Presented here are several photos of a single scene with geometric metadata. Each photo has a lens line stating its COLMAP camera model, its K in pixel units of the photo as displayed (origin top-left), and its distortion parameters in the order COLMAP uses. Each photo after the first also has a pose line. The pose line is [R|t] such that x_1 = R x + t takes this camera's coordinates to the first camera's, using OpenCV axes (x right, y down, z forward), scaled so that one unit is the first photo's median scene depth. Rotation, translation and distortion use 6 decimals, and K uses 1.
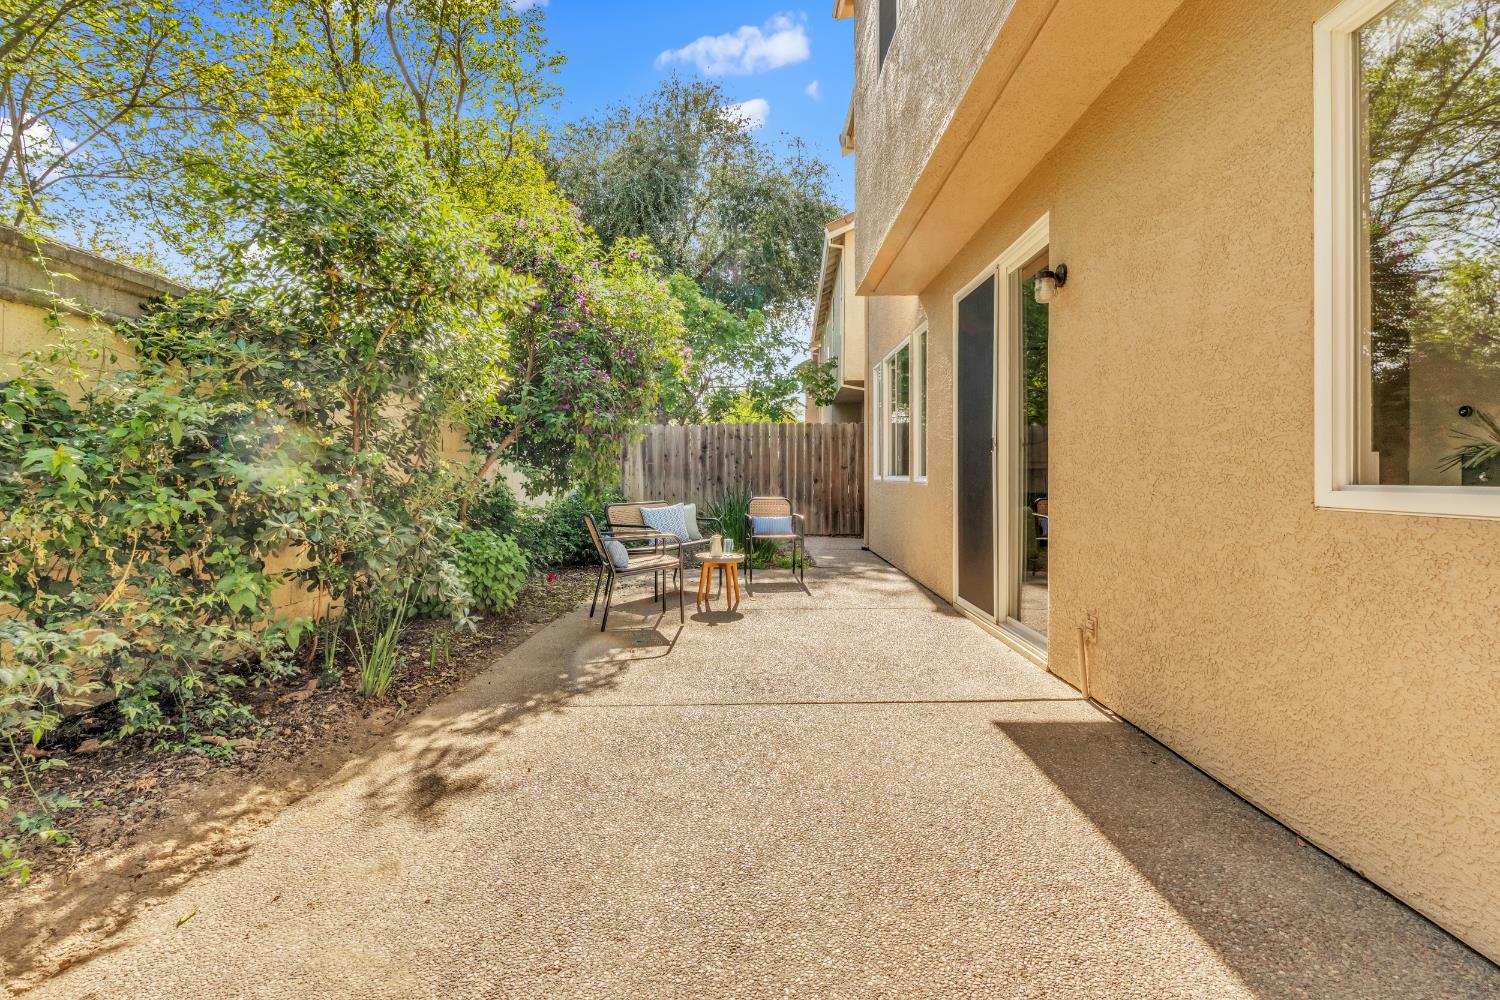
lens RADIAL K [[696.2, 0, 746.1], [0, 696.2, 484.0], [0, 0, 1]] dist [-0.000321, 0.000410]
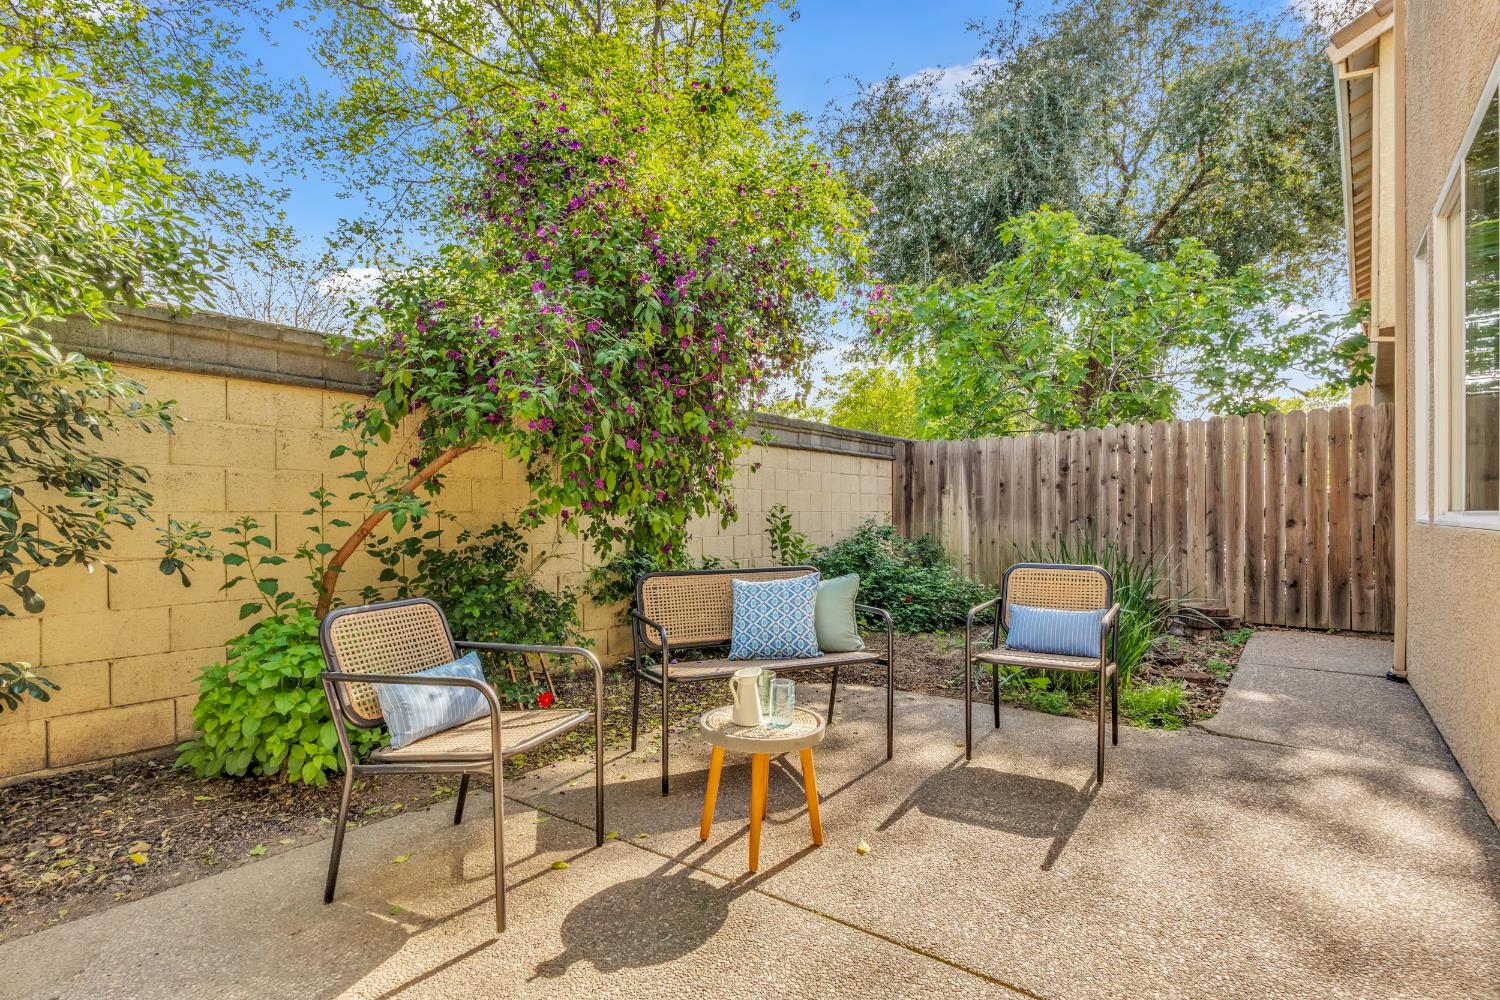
lens RADIAL K [[696.2, 0, 726.3], [0, 696.2, 525.7], [0, 0, 1]] dist [-0.000321, 0.000410]
pose [[0.782144, 0.003136, -0.623089, 0.092472], [0.000133, 0.999986, 0.005199, -0.004791], [0.623097, -0.004149, 0.782133, 0.320118]]
